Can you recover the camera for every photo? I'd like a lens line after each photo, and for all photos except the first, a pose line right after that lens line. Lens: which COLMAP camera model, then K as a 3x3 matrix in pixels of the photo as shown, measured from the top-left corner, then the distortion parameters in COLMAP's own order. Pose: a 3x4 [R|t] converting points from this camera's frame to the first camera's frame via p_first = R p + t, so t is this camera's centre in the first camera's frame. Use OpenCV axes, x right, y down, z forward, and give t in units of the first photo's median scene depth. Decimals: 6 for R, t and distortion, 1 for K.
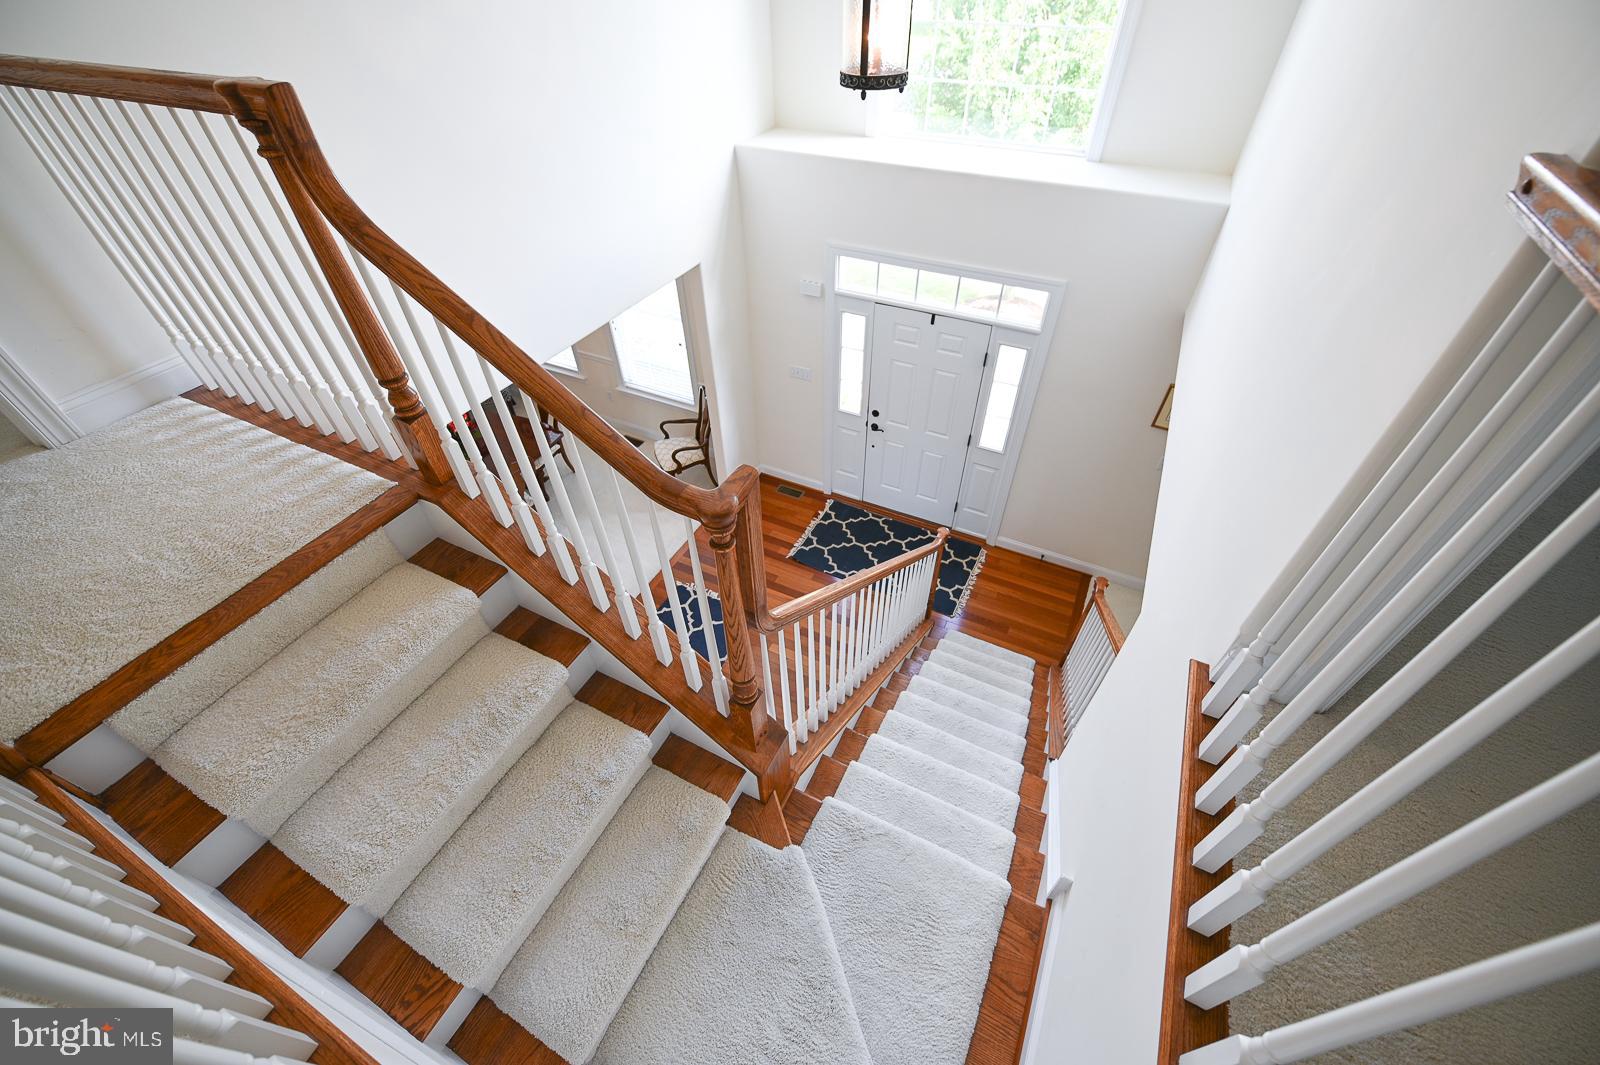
lens RADIAL K [[638.8, 0, 803.0], [0, 638.8, 532.6], [0, 0, 1]] dist [-0.001091, -0.000046]
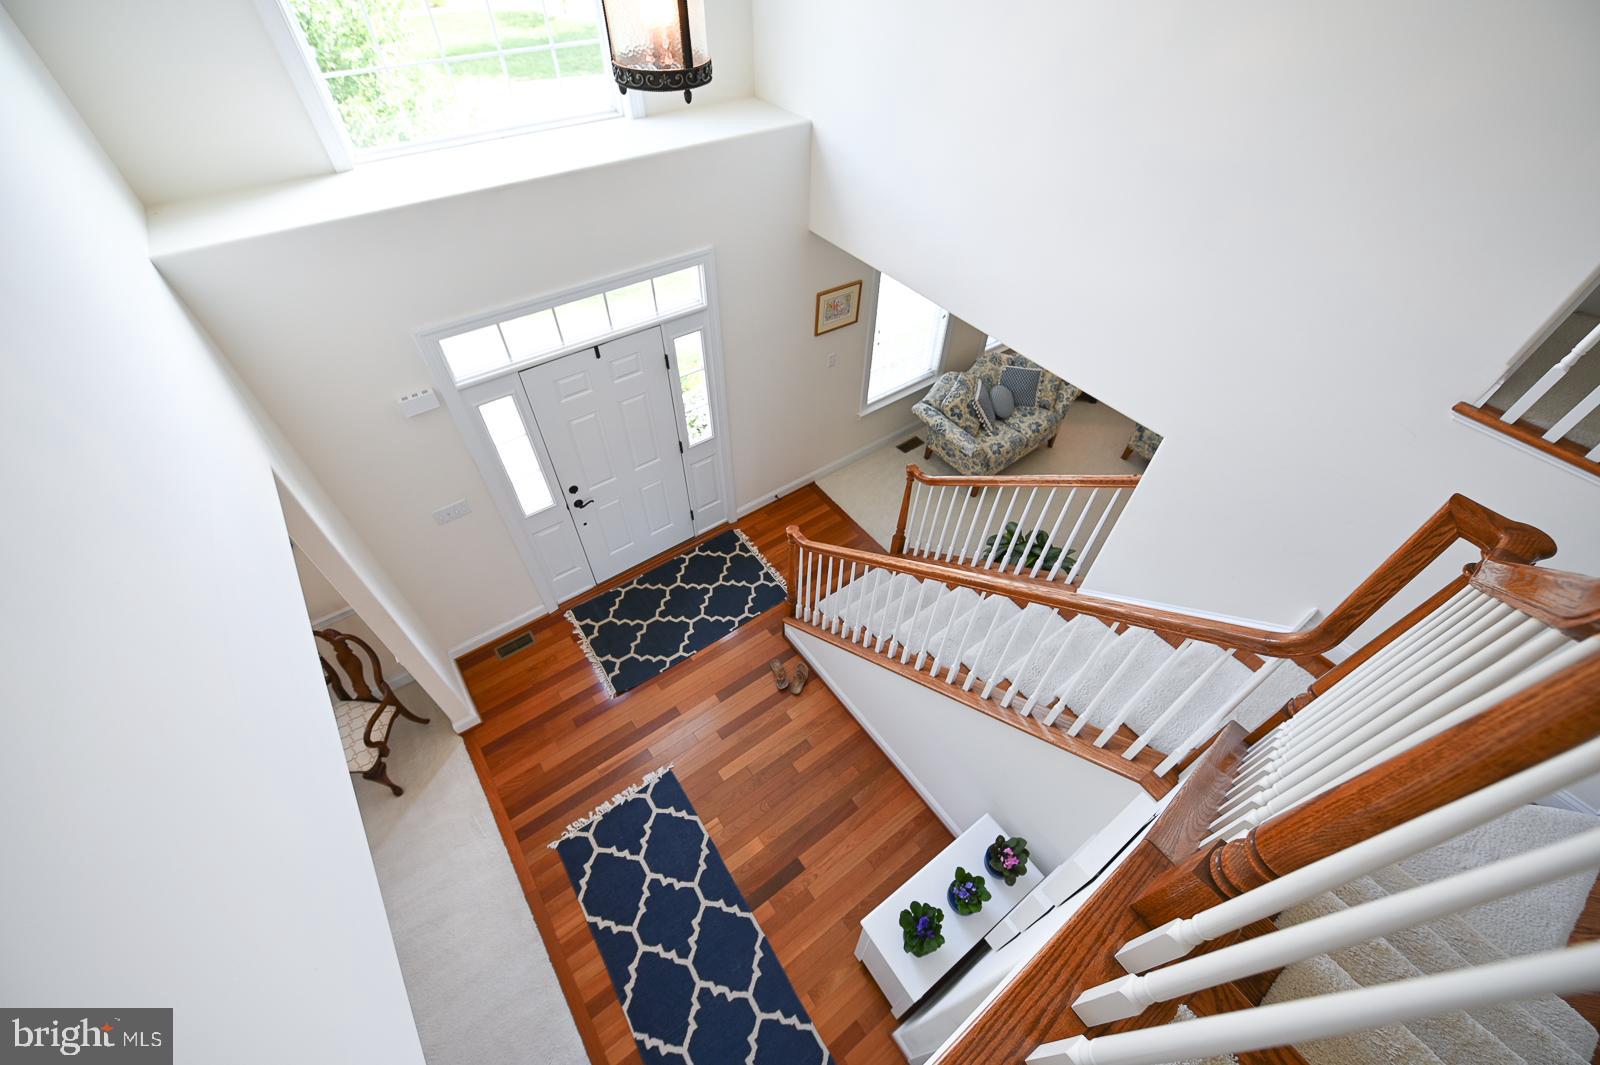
lens RADIAL K [[638.8, 0, 803.0], [0, 638.8, 532.6], [0, 0, 1]] dist [-0.001091, -0.000046]
pose [[0.454966, -0.645628, 0.613327, -0.275904], [0.600367, 0.731059, 0.324209, -0.230487], [-0.657697, 0.220717, 0.720221, 0.245924]]
